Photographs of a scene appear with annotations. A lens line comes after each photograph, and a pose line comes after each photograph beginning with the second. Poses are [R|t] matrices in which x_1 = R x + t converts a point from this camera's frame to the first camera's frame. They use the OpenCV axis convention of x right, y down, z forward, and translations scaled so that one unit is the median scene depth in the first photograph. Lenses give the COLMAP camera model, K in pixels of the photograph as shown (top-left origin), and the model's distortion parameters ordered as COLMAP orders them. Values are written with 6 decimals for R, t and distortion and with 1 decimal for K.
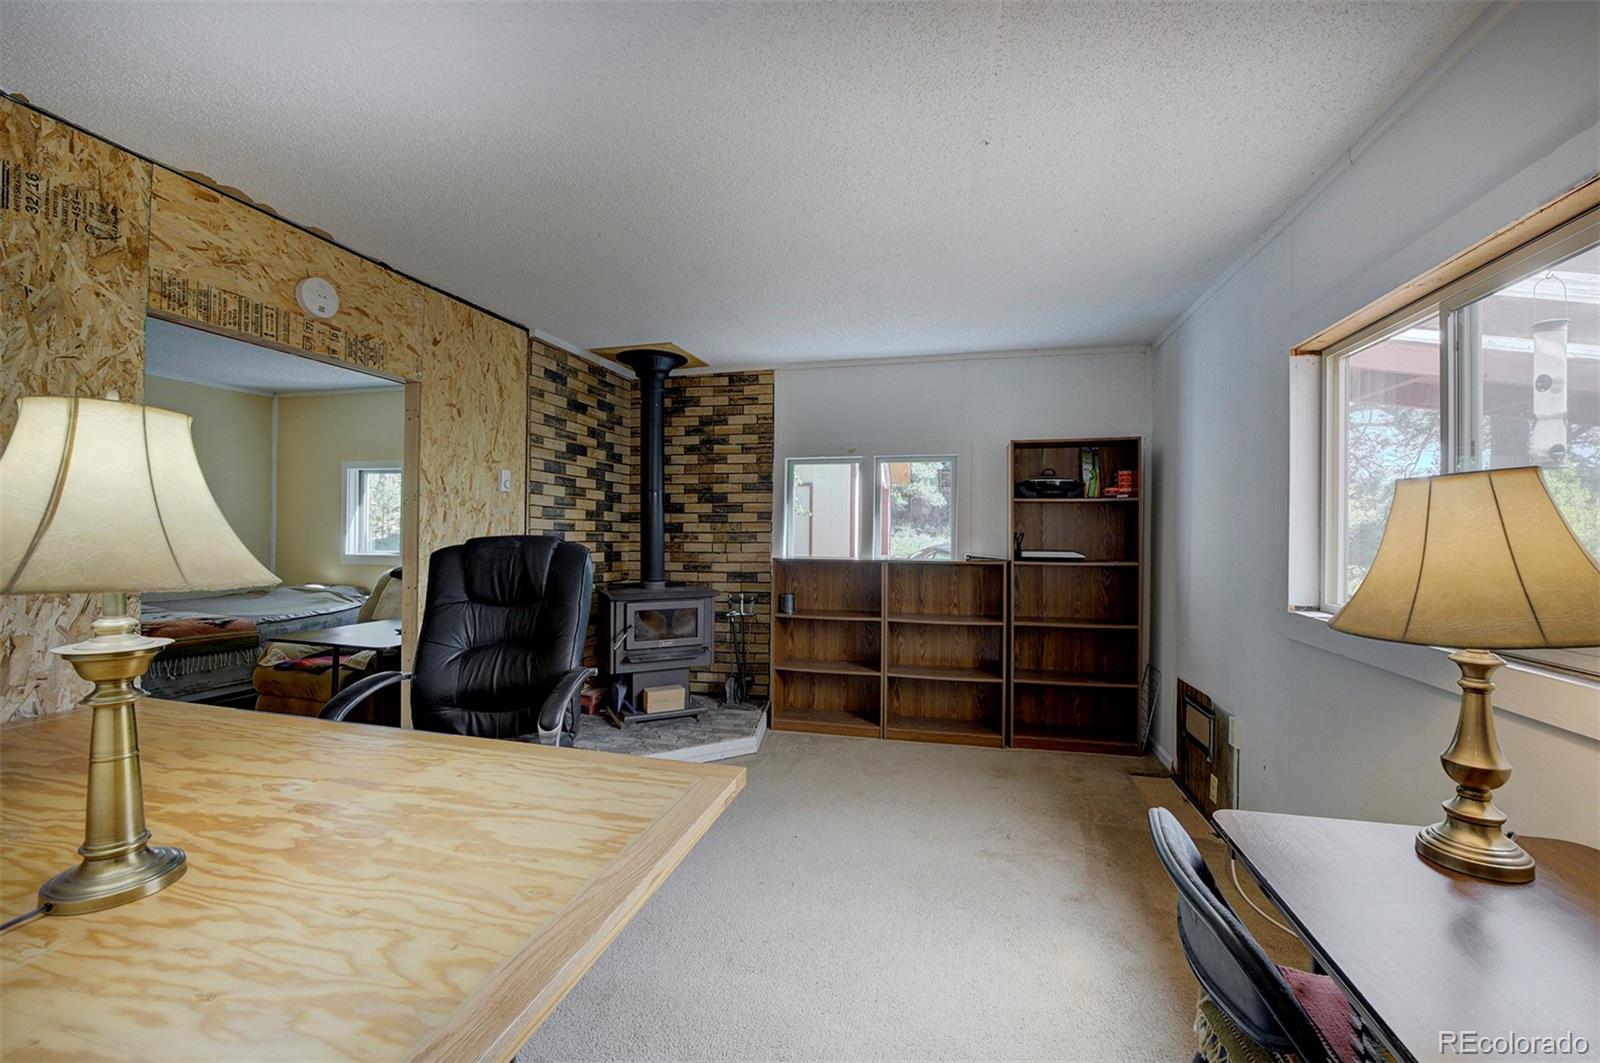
lens RADIAL K [[643.0, 0, 801.5], [0, 643.0, 534.2], [0, 0, 1]] dist [-0.019176, -0.000088]
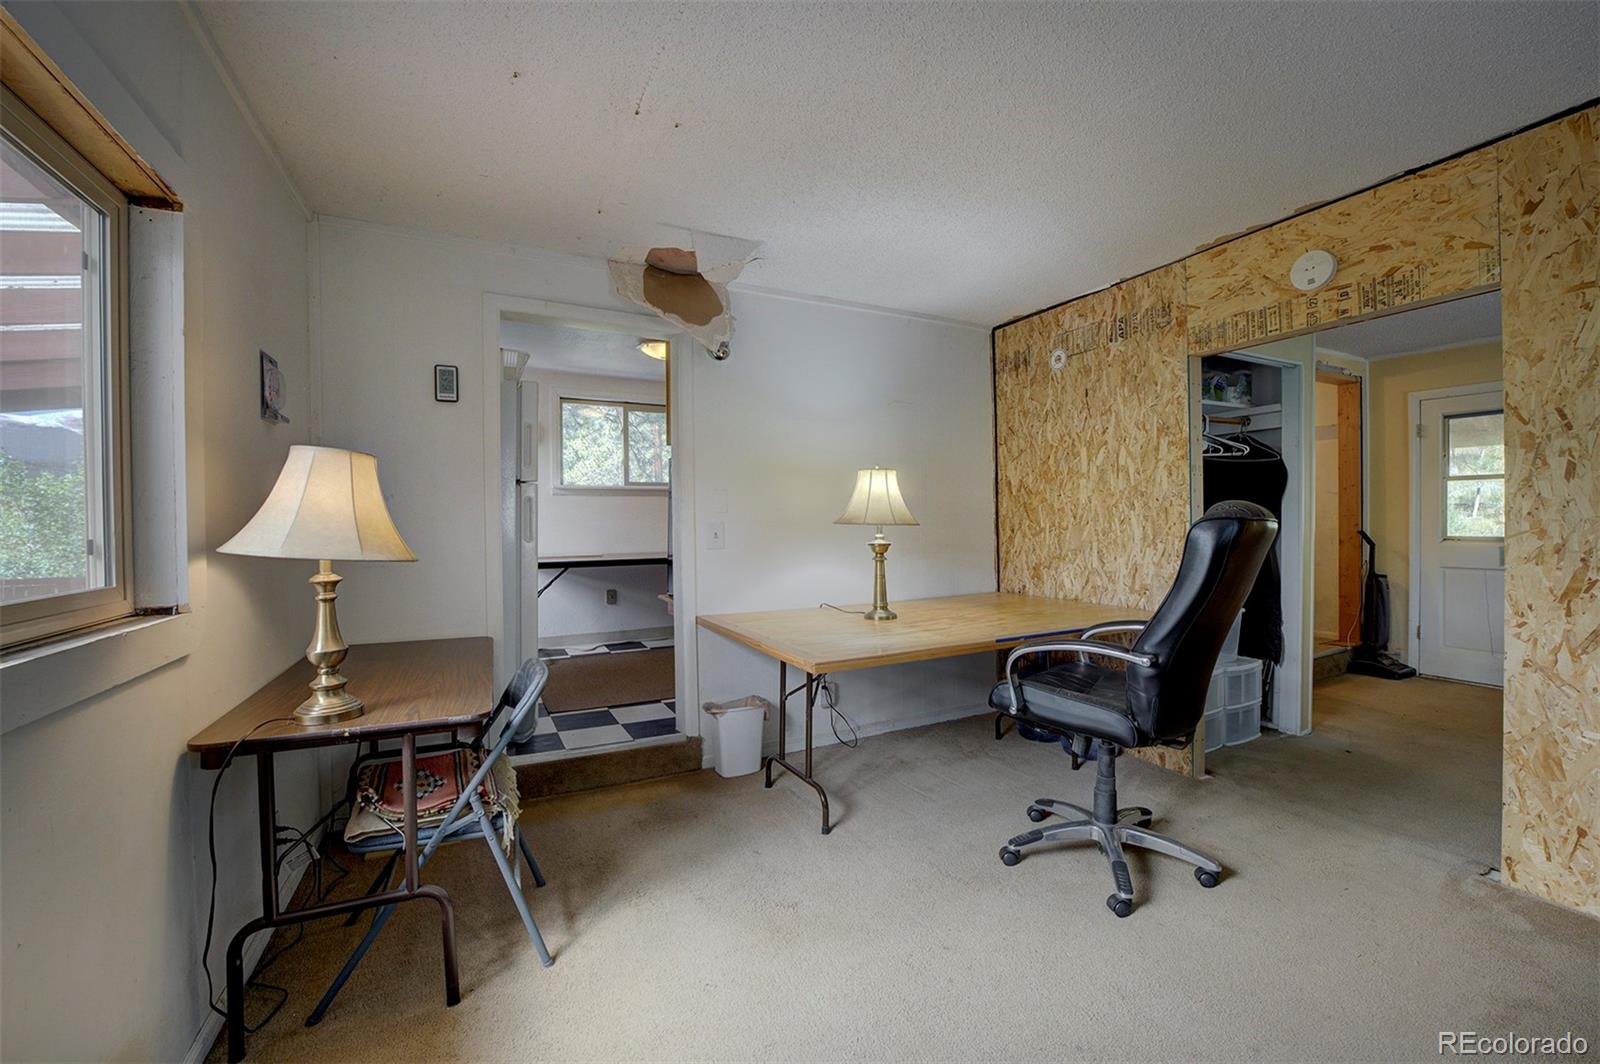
lens RADIAL K [[643.0, 0, 799.3], [0, 643.0, 526.3], [0, 0, 1]] dist [-0.019176, -0.000088]
pose [[-0.758609, 0.011988, -0.651436, 0.562912], [0.009297, 0.999928, 0.007575, 0.022278], [0.651480, -0.000310, -0.758666, 1.321061]]
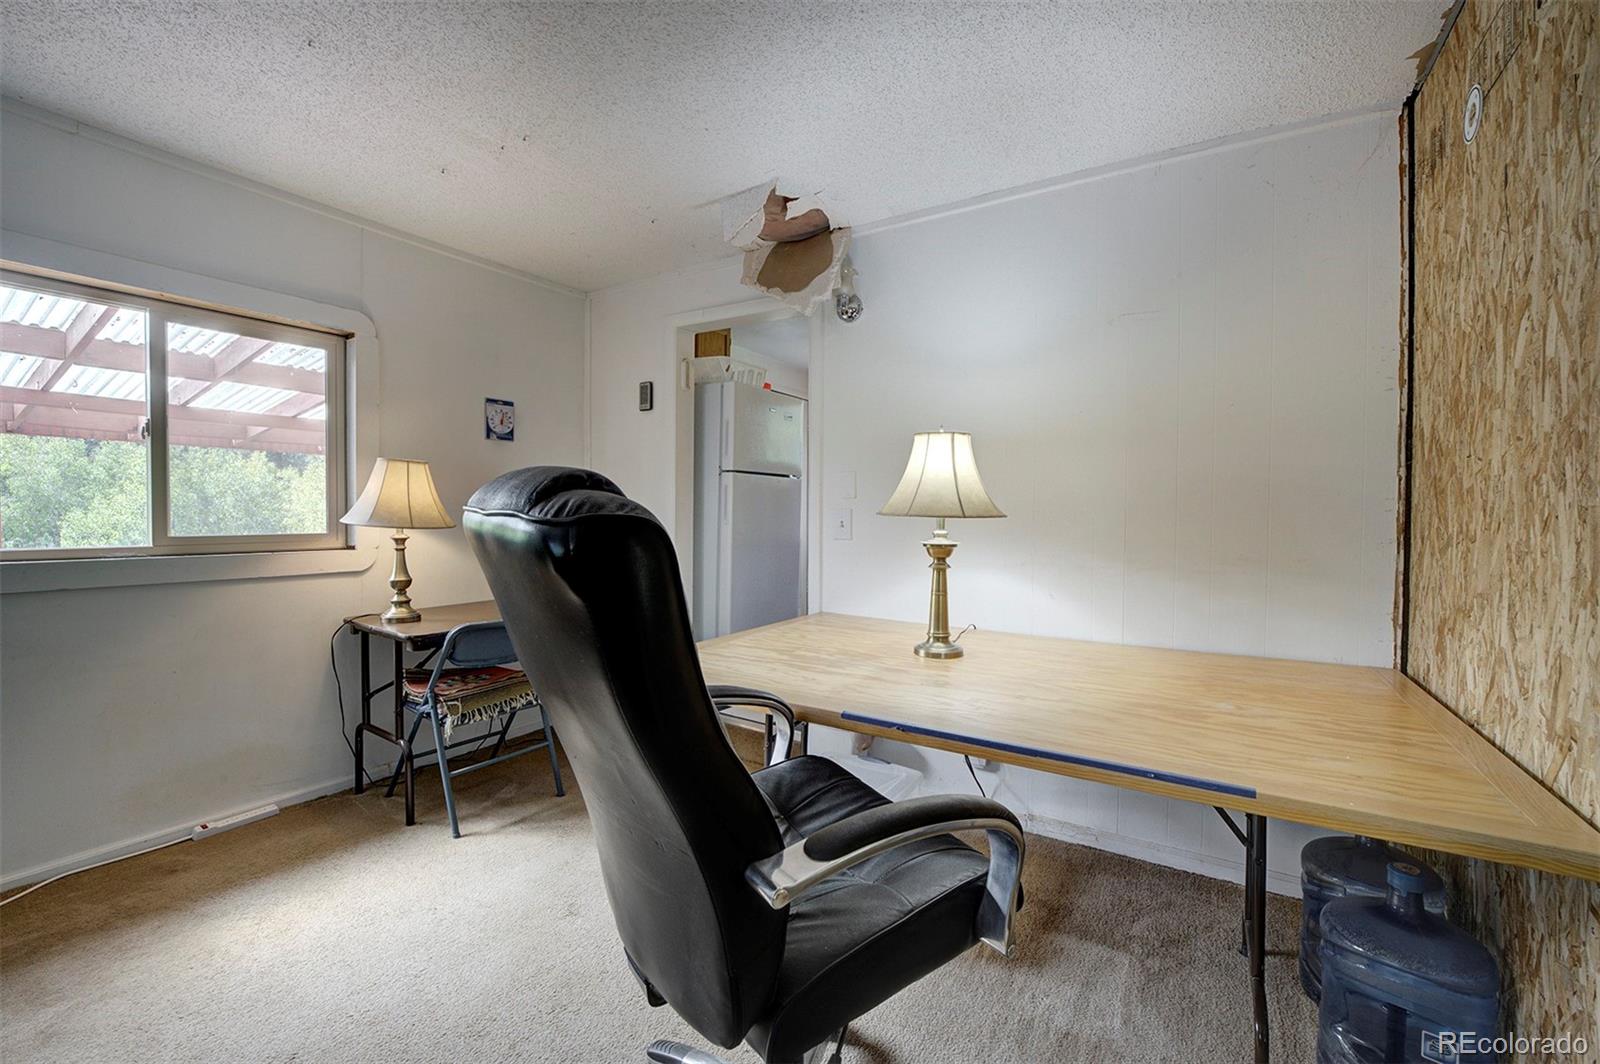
lens RADIAL K [[643.0, 0, 802.7], [0, 643.0, 525.2], [0, 0, 1]] dist [-0.019176, -0.000088]
pose [[-0.951979, -0.016918, 0.305694, -0.545181], [-0.009756, 0.999641, 0.024940, 0.023333], [-0.306007, 0.020760, -0.951803, 1.333386]]
